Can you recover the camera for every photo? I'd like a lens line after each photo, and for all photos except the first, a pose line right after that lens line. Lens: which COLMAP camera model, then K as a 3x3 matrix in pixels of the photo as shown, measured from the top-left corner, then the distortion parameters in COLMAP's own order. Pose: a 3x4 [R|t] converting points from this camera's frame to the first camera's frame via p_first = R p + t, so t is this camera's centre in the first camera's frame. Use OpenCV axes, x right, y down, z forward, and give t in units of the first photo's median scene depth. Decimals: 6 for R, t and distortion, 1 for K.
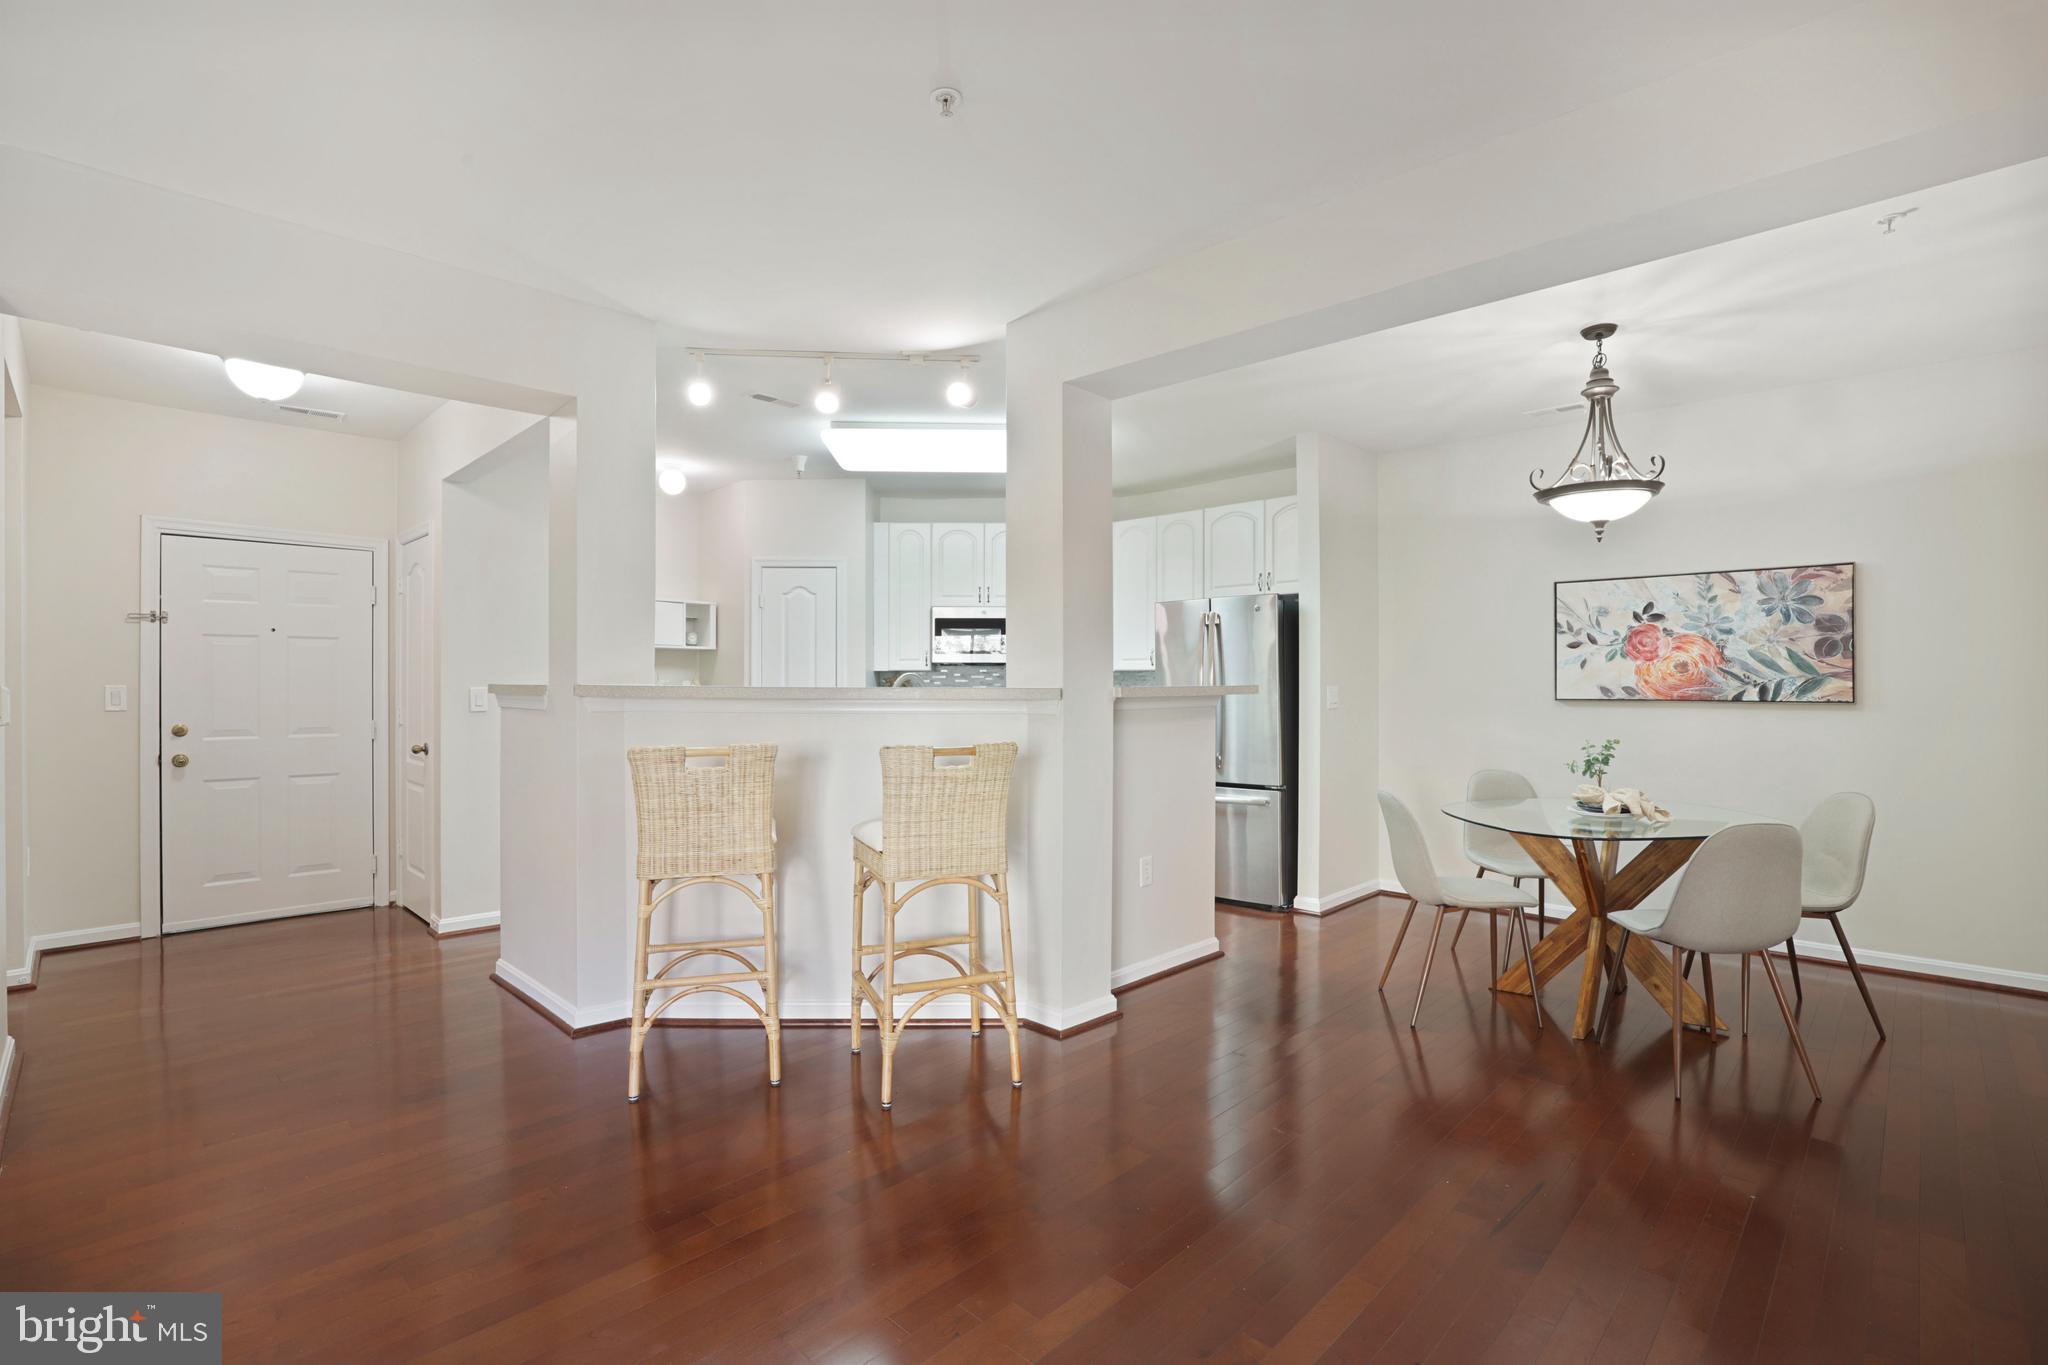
lens RADIAL K [[957.9, 0, 1041.5], [0, 957.9, 678.4], [0, 0, 1]] dist [-0.010955, 0.003738]
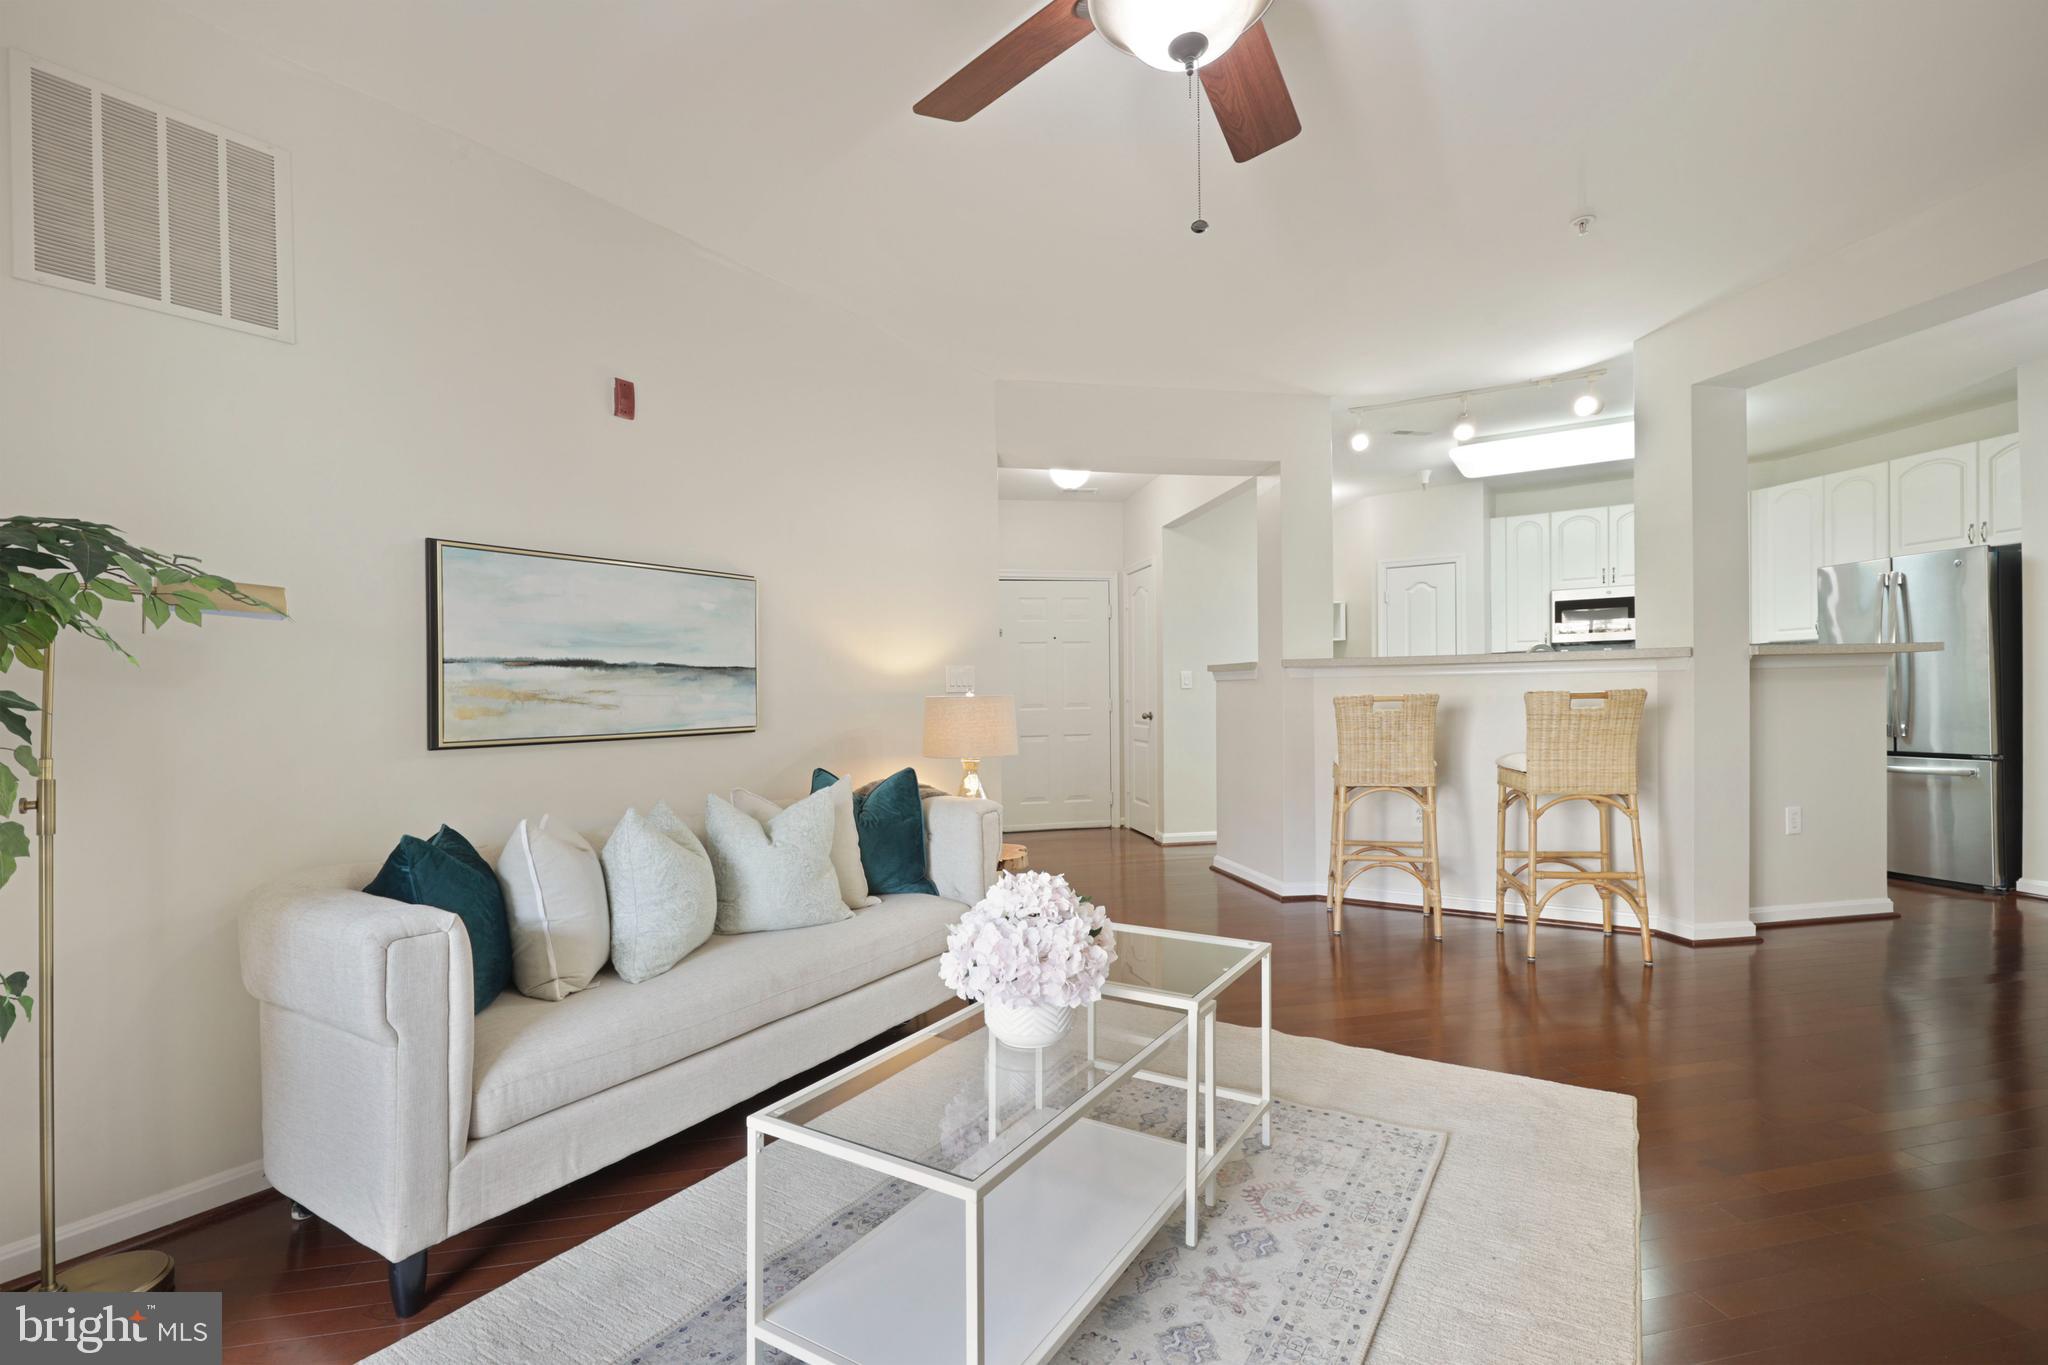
lens RADIAL K [[957.9, 0, 992.4], [0, 957.9, 709.1], [0, 0, 1]] dist [-0.010955, 0.003738]
pose [[0.808842, -0.005981, -0.587995, 0.010930], [0.021845, 0.999564, 0.019883, 0.034129], [0.587620, -0.028927, 0.808620, -0.347699]]
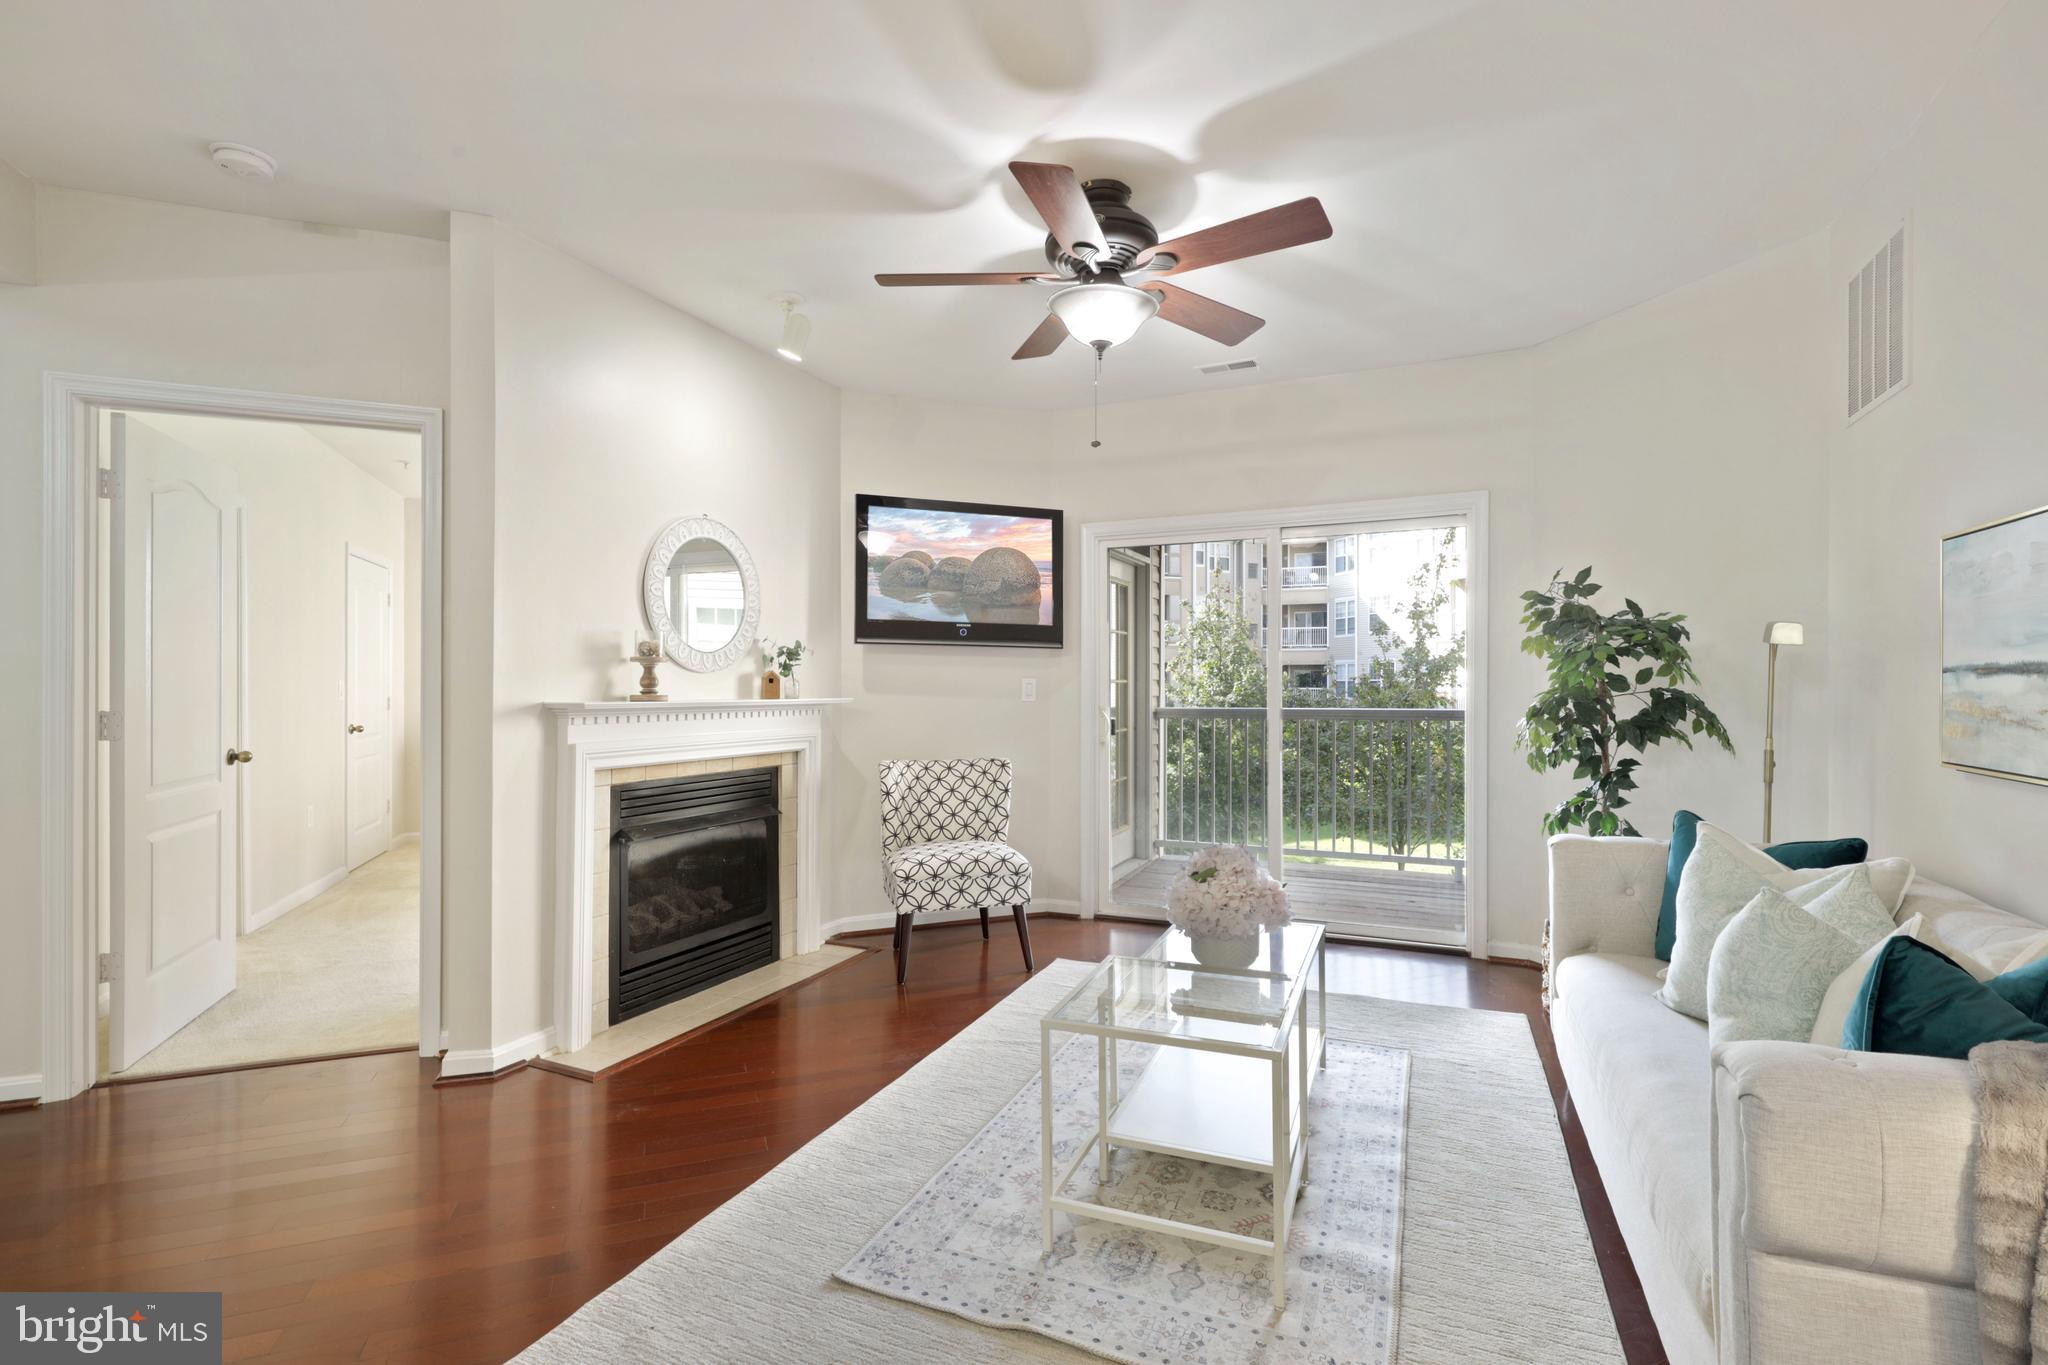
lens RADIAL K [[957.9, 0, 1002.5], [0, 957.9, 693.1], [0, 0, 1]] dist [-0.010955, 0.003738]
pose [[-0.899018, -0.005616, 0.437877, -0.374570], [-0.001824, 0.999957, 0.009080, 0.017550], [-0.437909, 0.007364, -0.898989, 0.625512]]
